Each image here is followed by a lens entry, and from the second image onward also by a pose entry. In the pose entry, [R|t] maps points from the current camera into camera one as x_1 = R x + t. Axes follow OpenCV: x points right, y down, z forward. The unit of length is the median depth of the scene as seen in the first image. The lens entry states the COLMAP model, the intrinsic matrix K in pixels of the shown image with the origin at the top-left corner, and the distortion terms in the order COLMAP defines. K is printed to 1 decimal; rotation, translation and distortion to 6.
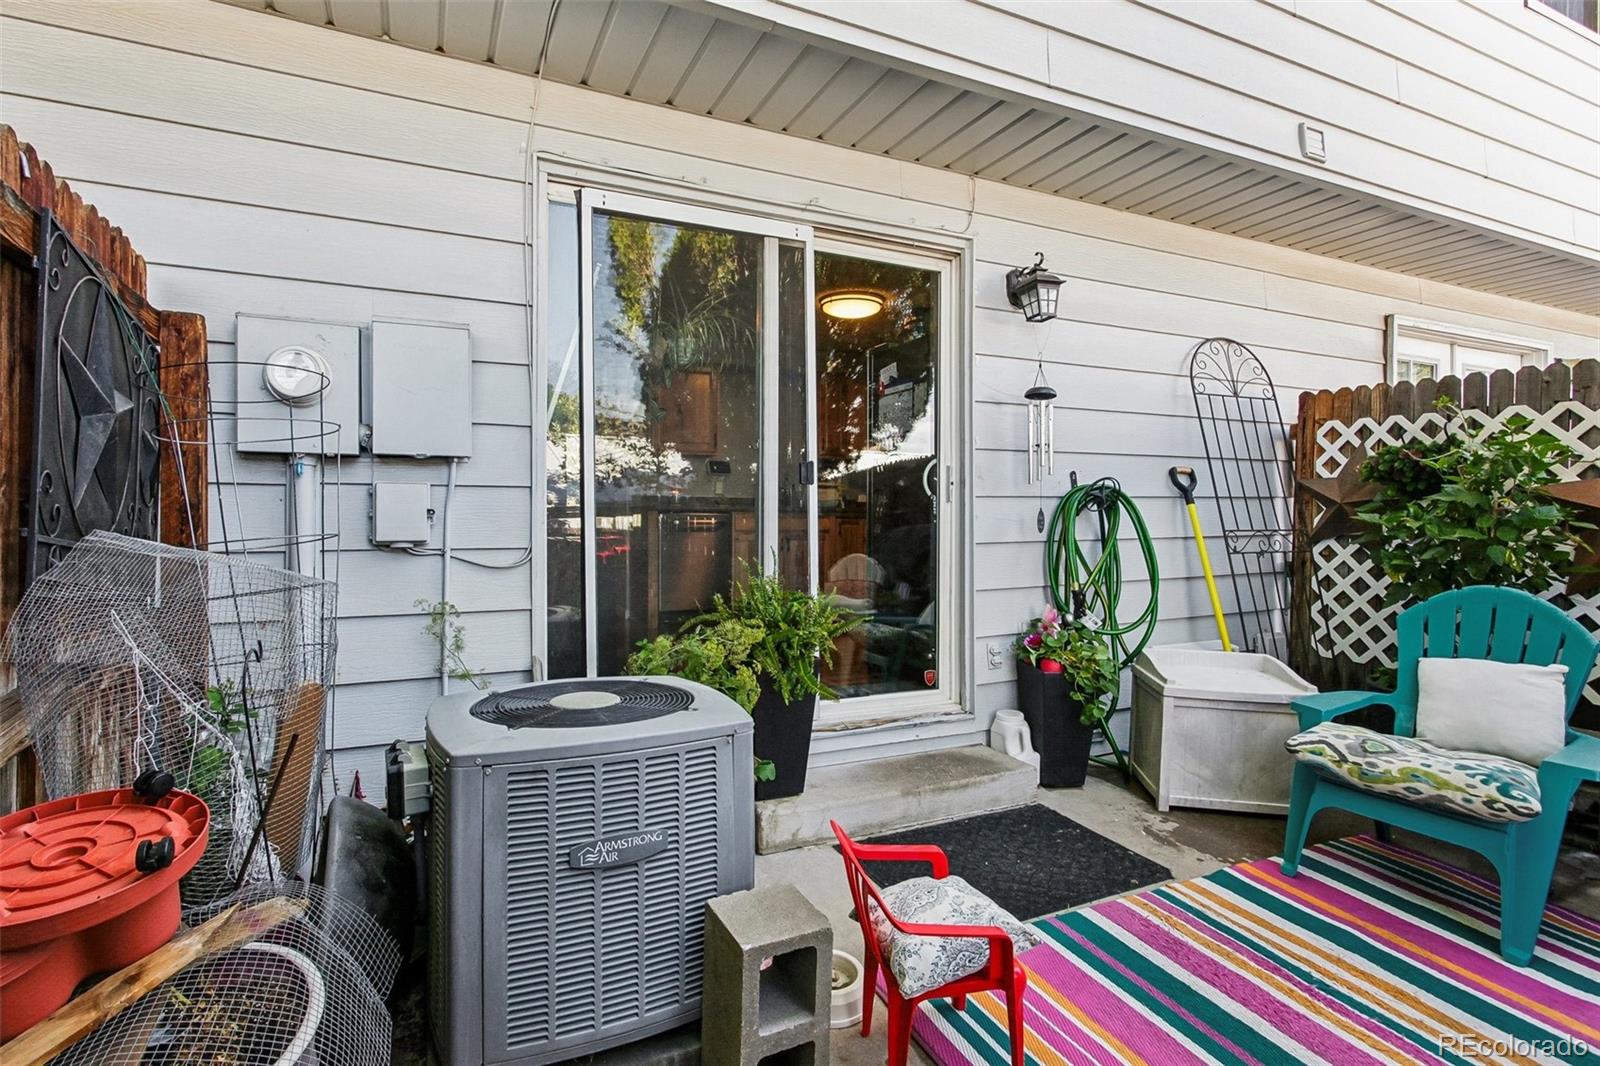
lens RADIAL K [[788.2, 0, 788.0], [0, 788.2, 533.5], [0, 0, 1]] dist [-0.025231, 0.023314]
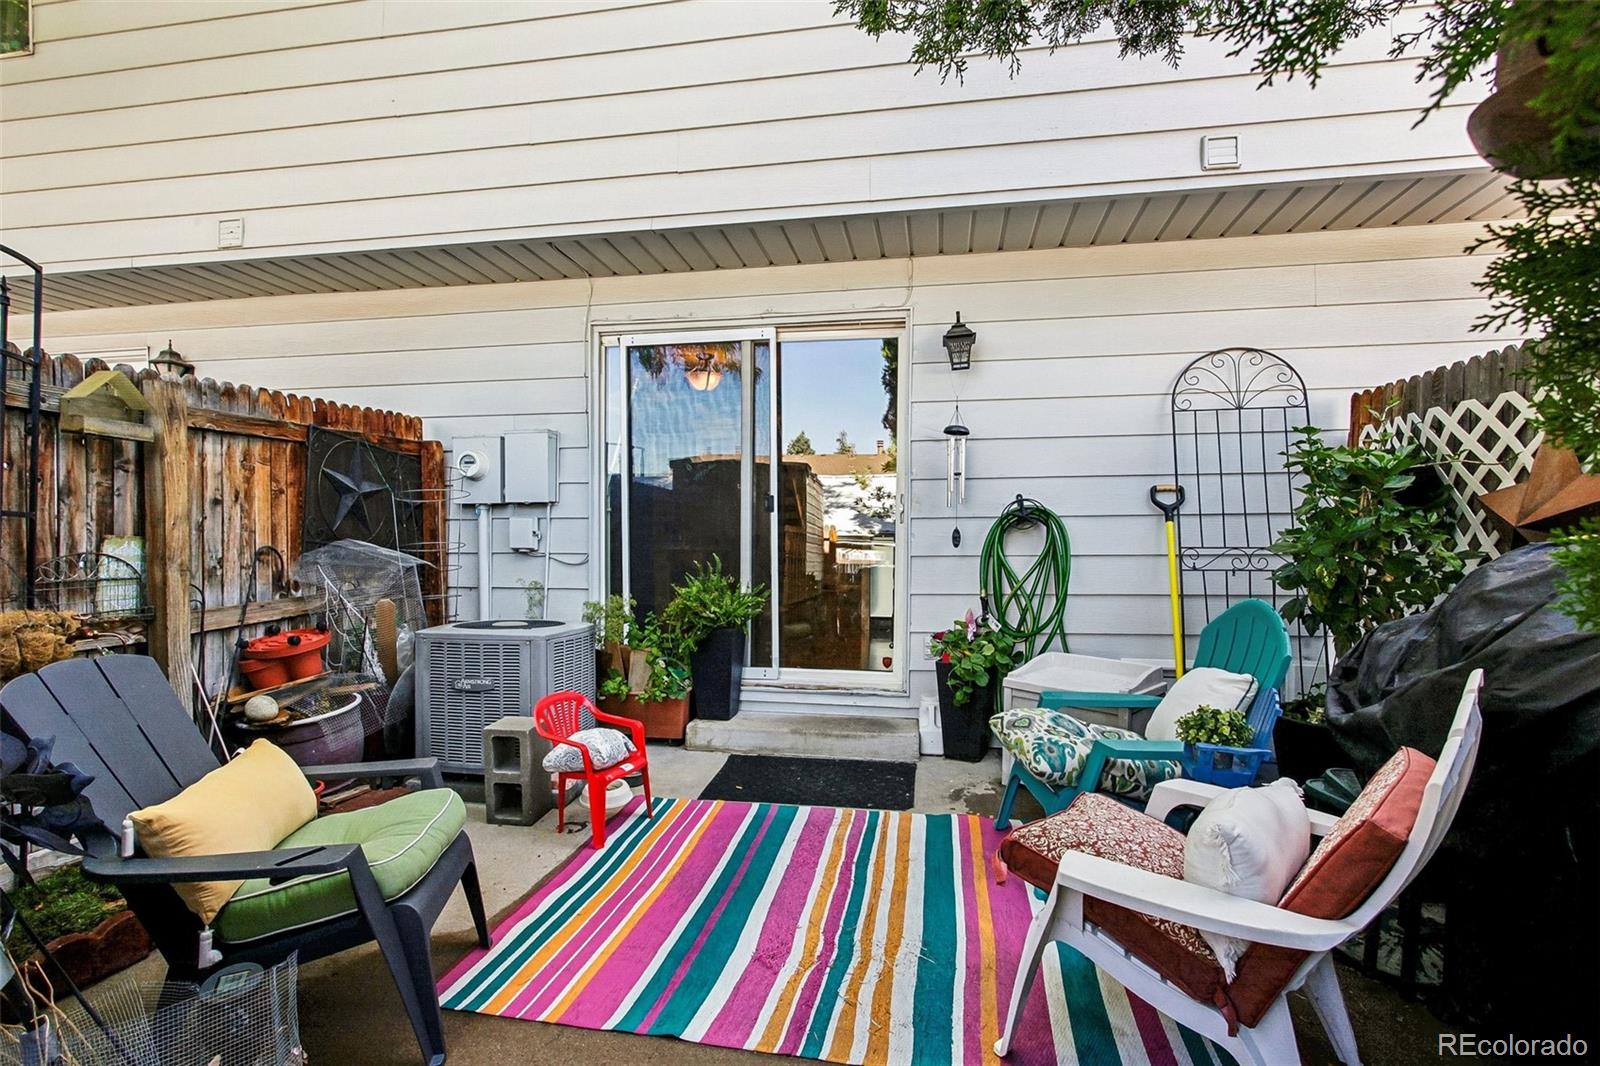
lens RADIAL K [[785.8, 0, 800.3], [0, 785.8, 588.9], [0, 0, 1]] dist [-0.038356, 0.022394]
pose [[0.817391, 0.031150, -0.575240, 0.944111], [-0.012226, 0.999250, 0.036738, 0.024308], [0.575953, -0.022996, 0.817159, -0.129273]]
